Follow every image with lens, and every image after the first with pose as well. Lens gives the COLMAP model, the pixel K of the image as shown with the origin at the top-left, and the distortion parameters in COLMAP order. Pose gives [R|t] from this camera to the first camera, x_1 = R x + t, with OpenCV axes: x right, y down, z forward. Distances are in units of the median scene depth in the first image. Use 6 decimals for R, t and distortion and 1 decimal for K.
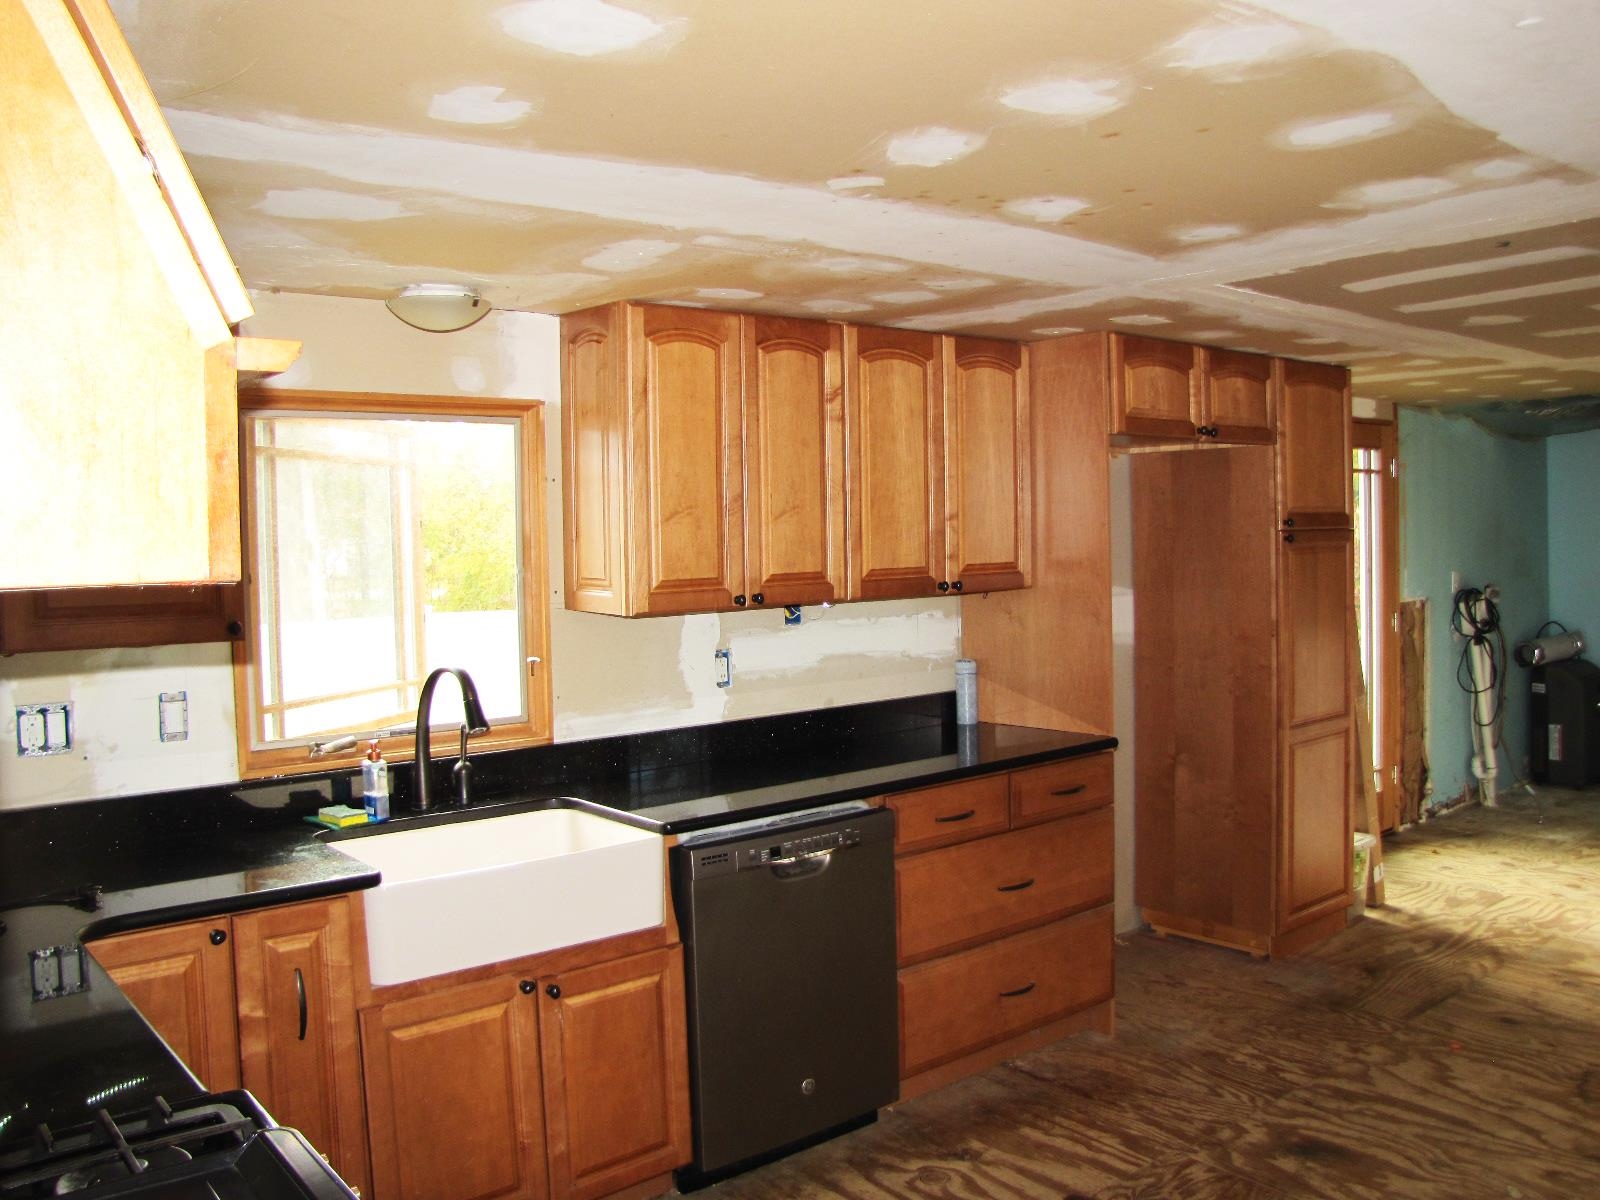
lens RADIAL K [[1337.7, 0, 806.3], [0, 1337.7, 585.9], [0, 0, 1]] dist [-0.190830, 0.170137]
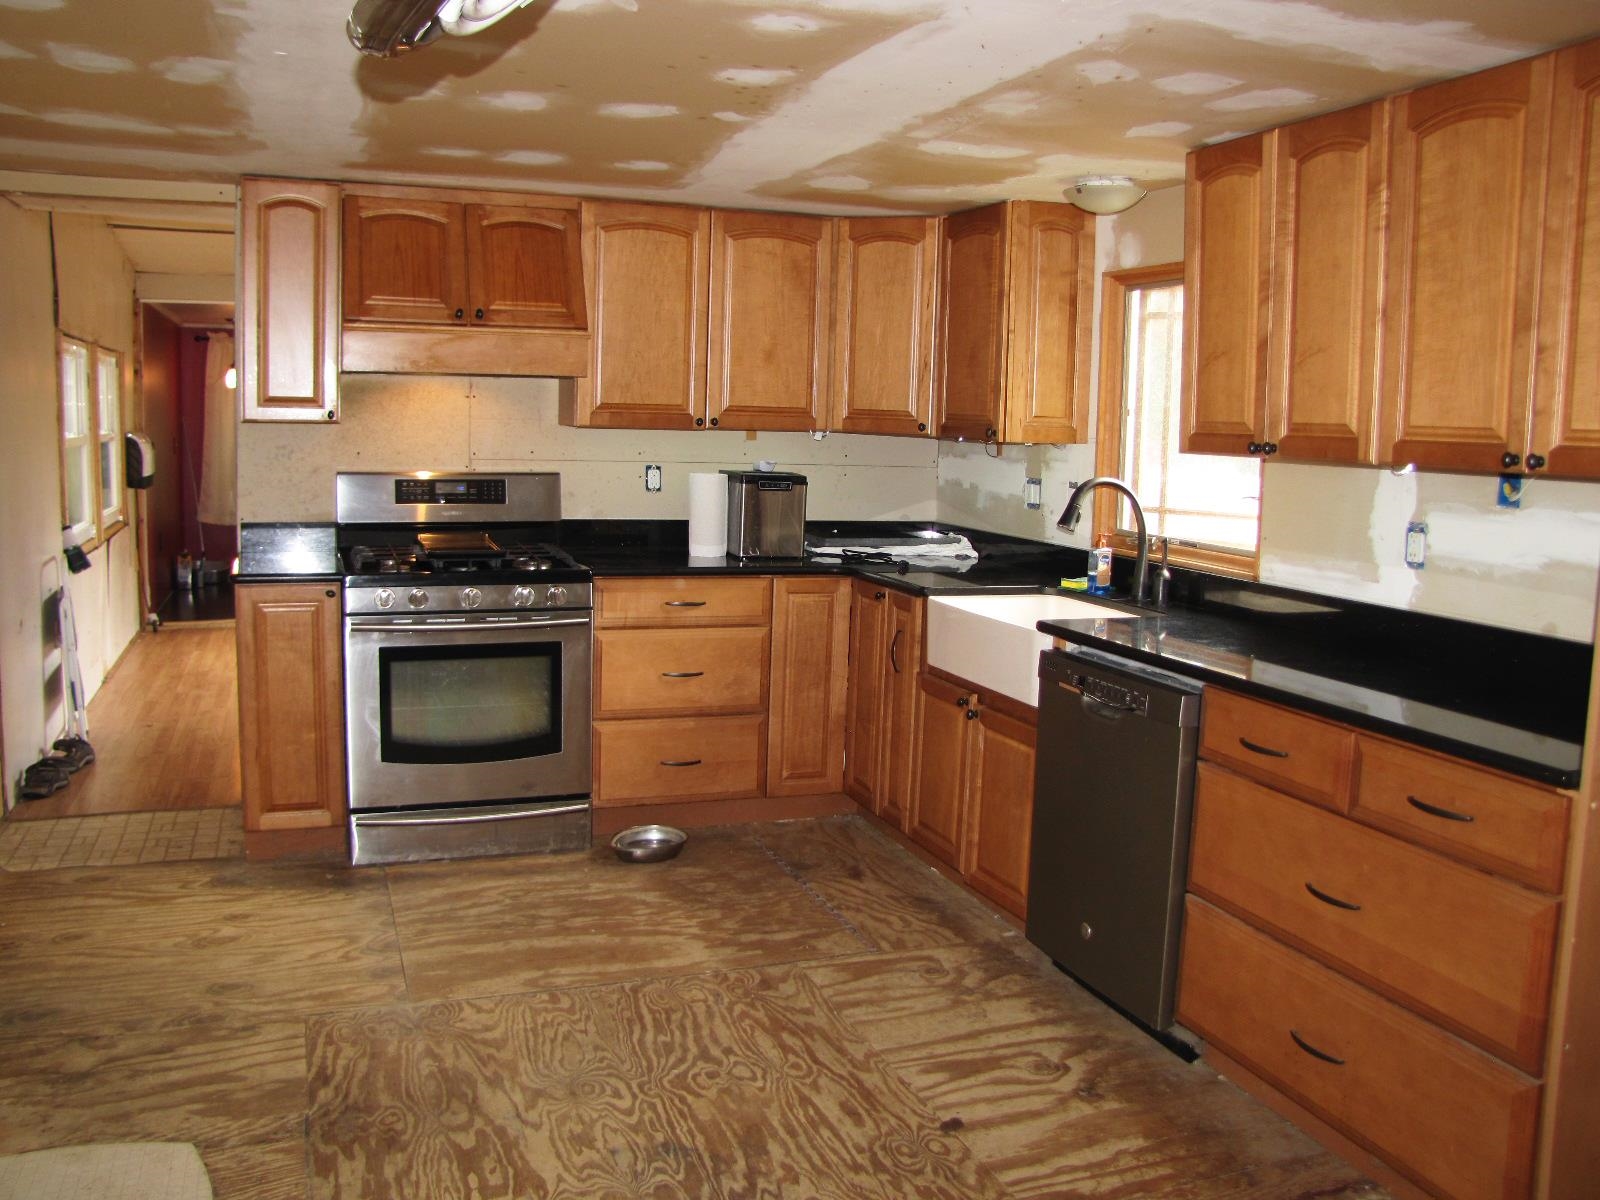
lens RADIAL K [[1337.7, 0, 806.3], [0, 1337.7, 585.9], [0, 0, 1]] dist [-0.190830, 0.170137]
pose [[-0.316882, 0.133082, -0.939082, 1.260528], [-0.052417, 0.986137, 0.157437, -0.030180], [0.947016, 0.099113, -0.305513, 1.391831]]
